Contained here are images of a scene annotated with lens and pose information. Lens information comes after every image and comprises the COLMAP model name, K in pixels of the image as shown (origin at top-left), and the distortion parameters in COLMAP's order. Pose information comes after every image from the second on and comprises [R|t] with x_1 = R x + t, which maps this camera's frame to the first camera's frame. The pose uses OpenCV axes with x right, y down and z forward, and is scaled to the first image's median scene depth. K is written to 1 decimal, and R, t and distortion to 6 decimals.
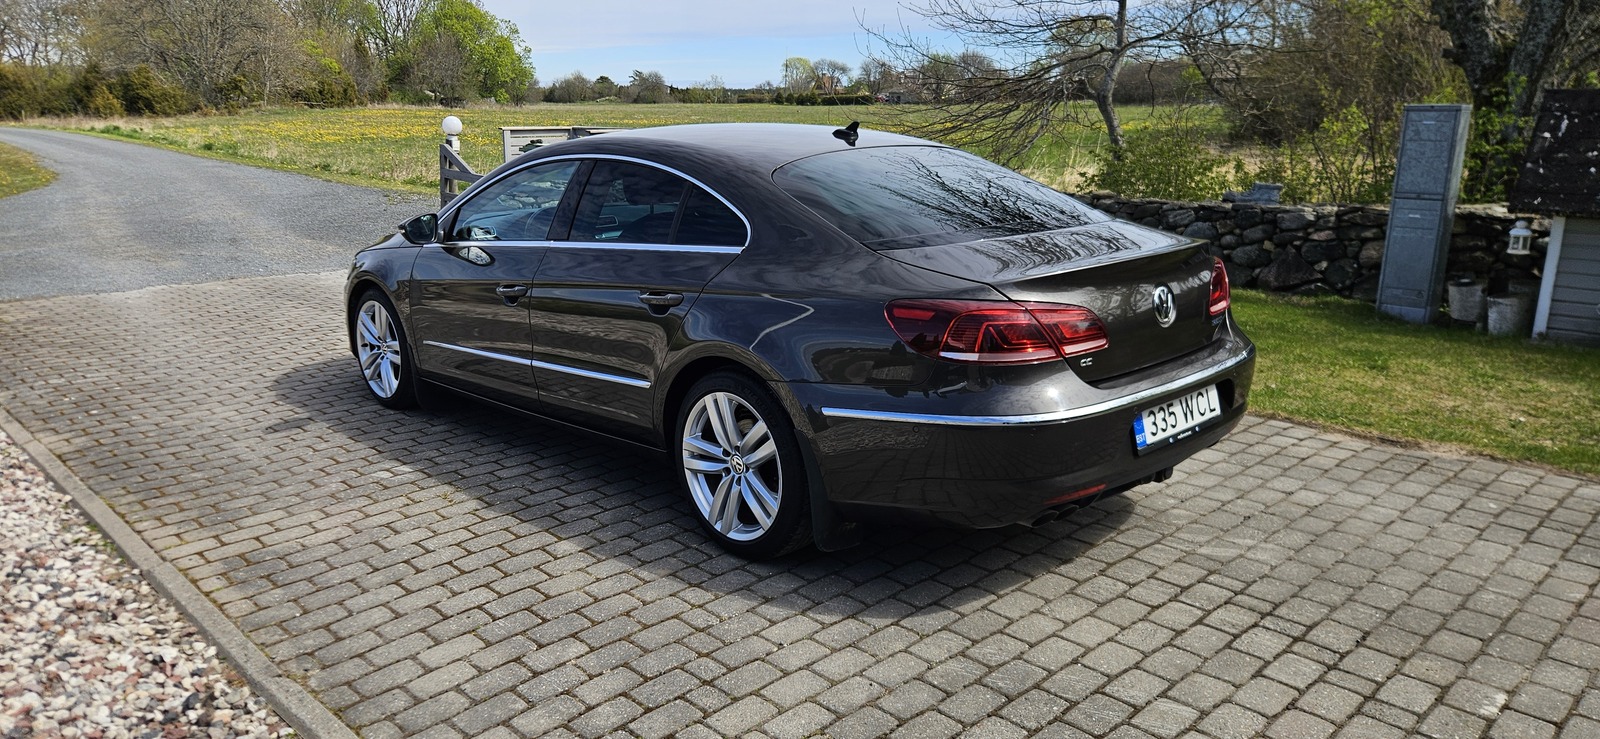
lens RADIAL K [[1032.9, 0, 790.9], [0, 1032.9, 361.5], [0, 0, 1]] dist [0.062010, -0.044090]
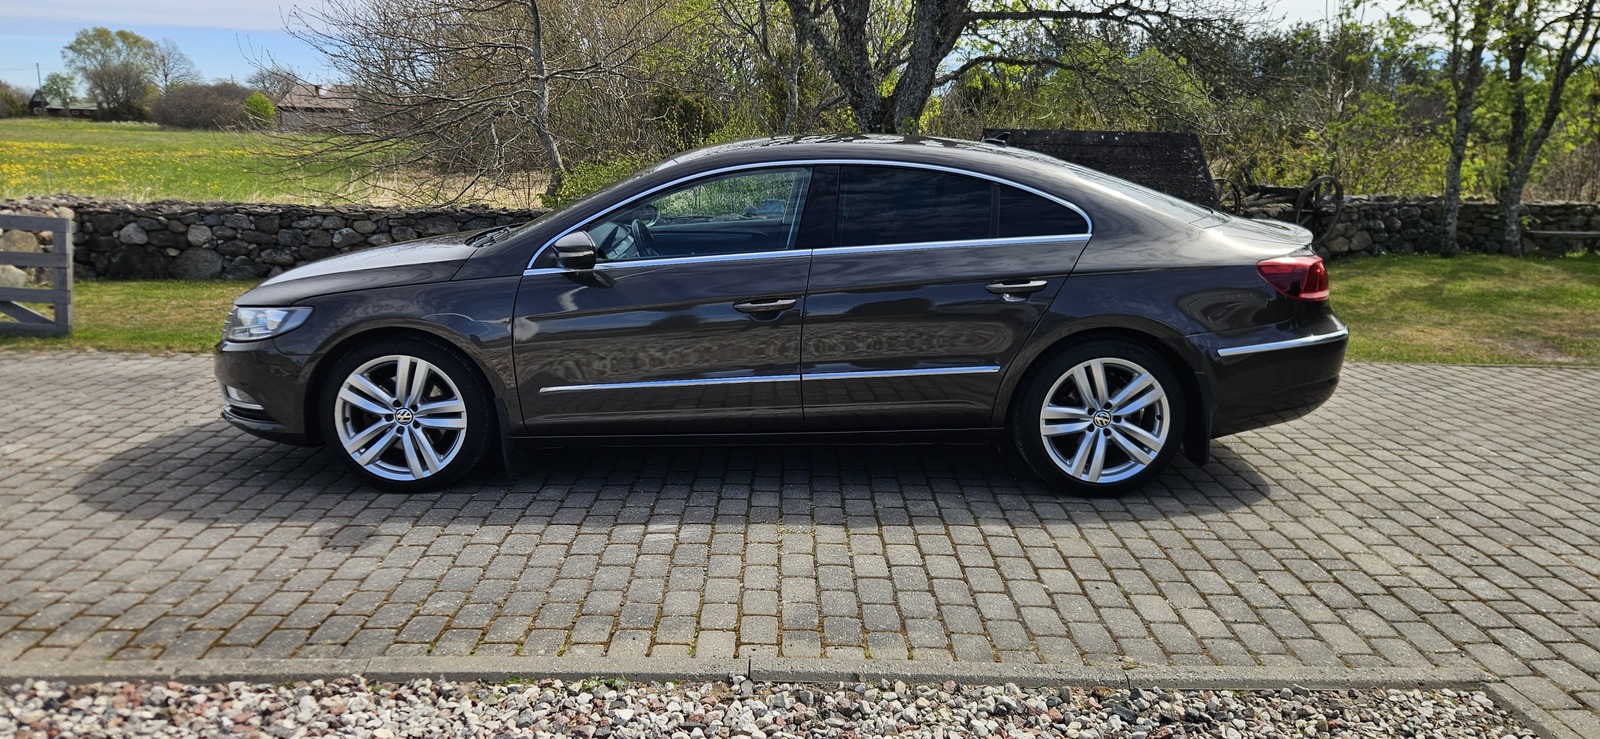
lens RADIAL K [[1006.3, 0, 800.0], [0, 1006.3, 369.5], [0, 0, 1]] dist [0.049976, -0.041681]
pose [[0.712874, -0.137726, 0.687635, -1.033715], [0.148836, 0.987902, 0.043567, -0.054676], [-0.685316, 0.071287, 0.724748, 0.382276]]
